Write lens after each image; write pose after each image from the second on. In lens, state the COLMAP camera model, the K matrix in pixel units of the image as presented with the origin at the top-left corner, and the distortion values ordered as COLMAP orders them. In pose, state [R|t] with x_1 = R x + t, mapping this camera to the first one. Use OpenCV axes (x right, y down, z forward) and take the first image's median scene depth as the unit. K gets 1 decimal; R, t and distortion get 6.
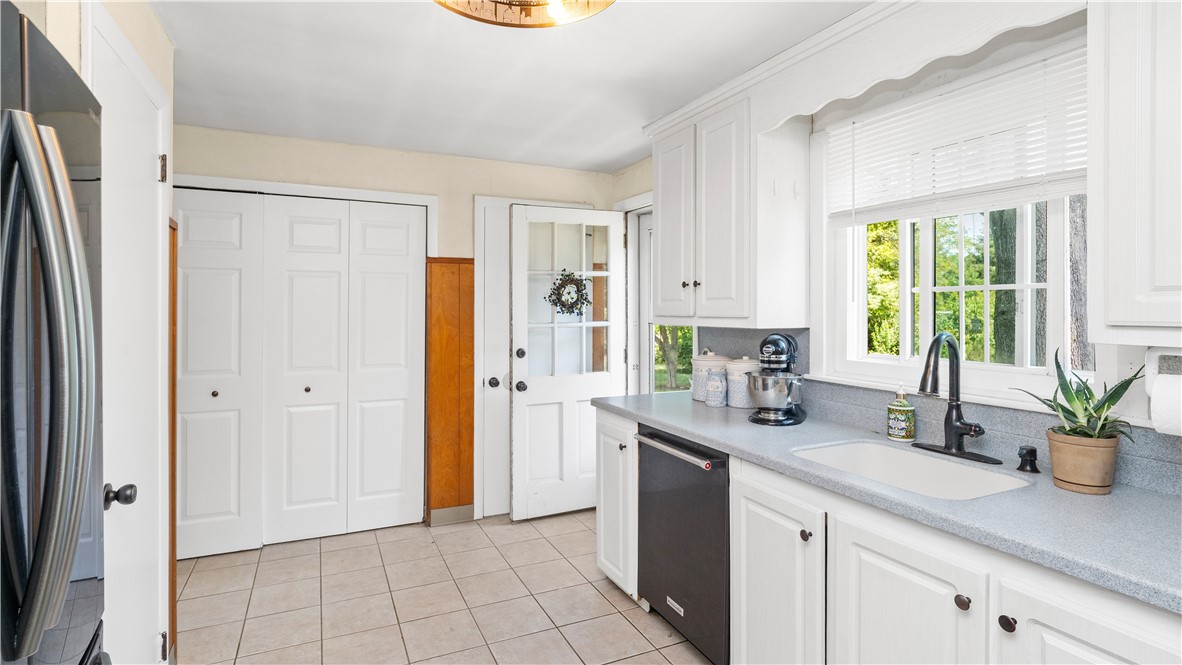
lens RADIAL K [[559.5, 0, 574.4], [0, 559.5, 303.1], [0, 0, 1]] dist [-0.009647, 0.002772]
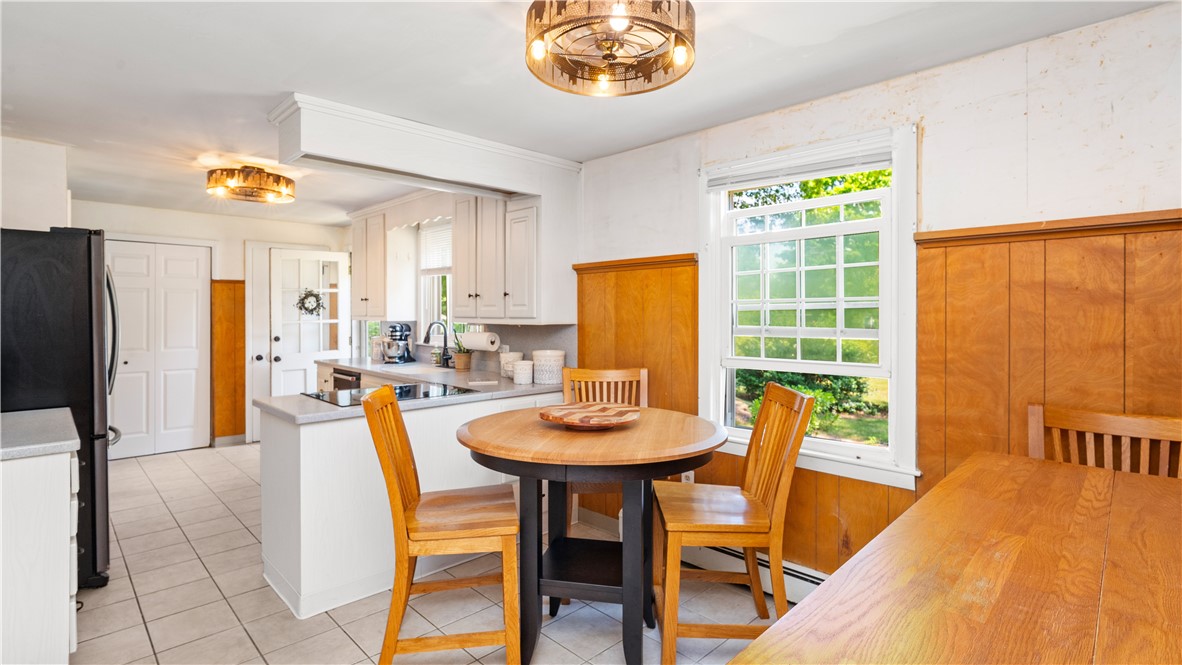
lens RADIAL K [[559.5, 0, 574.6], [0, 559.5, 314.2], [0, 0, 1]] dist [-0.009647, 0.002772]
pose [[0.945213, -0.001879, 0.326449, 0.194876], [-0.003034, 0.999890, 0.014541, -0.009645], [-0.326441, -0.014735, 0.945103, -0.835659]]
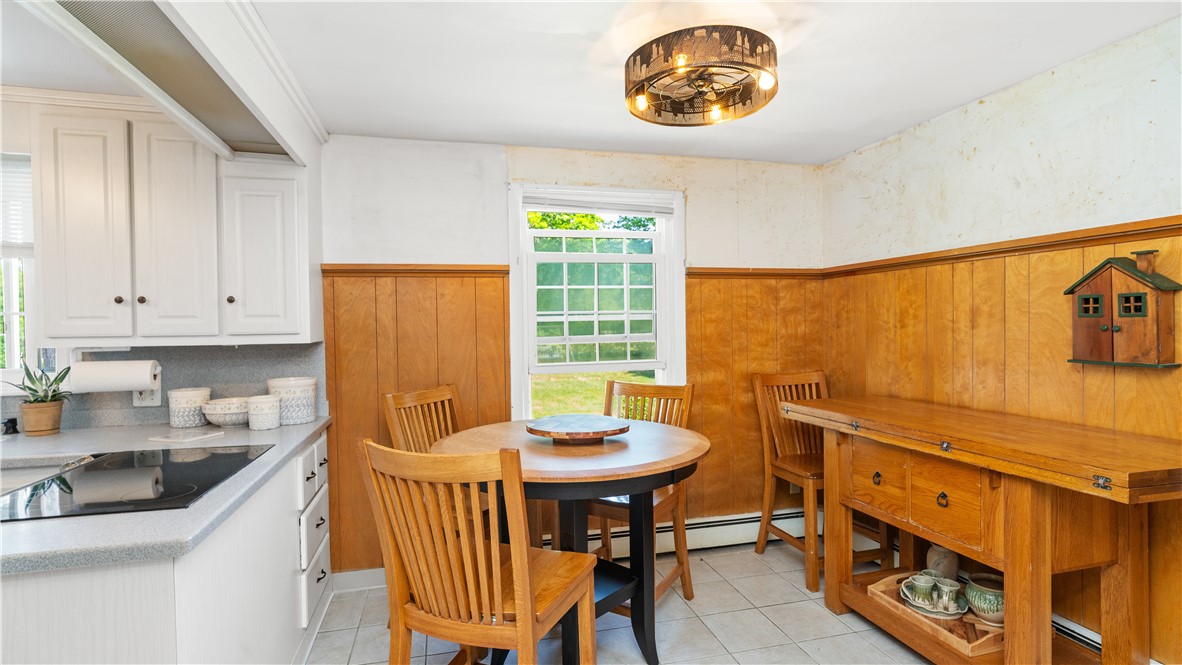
lens RADIAL K [[559.5, 0, 583.0], [0, 559.5, 341.1], [0, 0, 1]] dist [-0.009647, 0.002772]
pose [[0.186479, -0.026411, 0.982104, -0.176035], [0.003244, 0.999650, 0.026267, 0.003706], [-0.982454, -0.001712, 0.186499, -0.374069]]
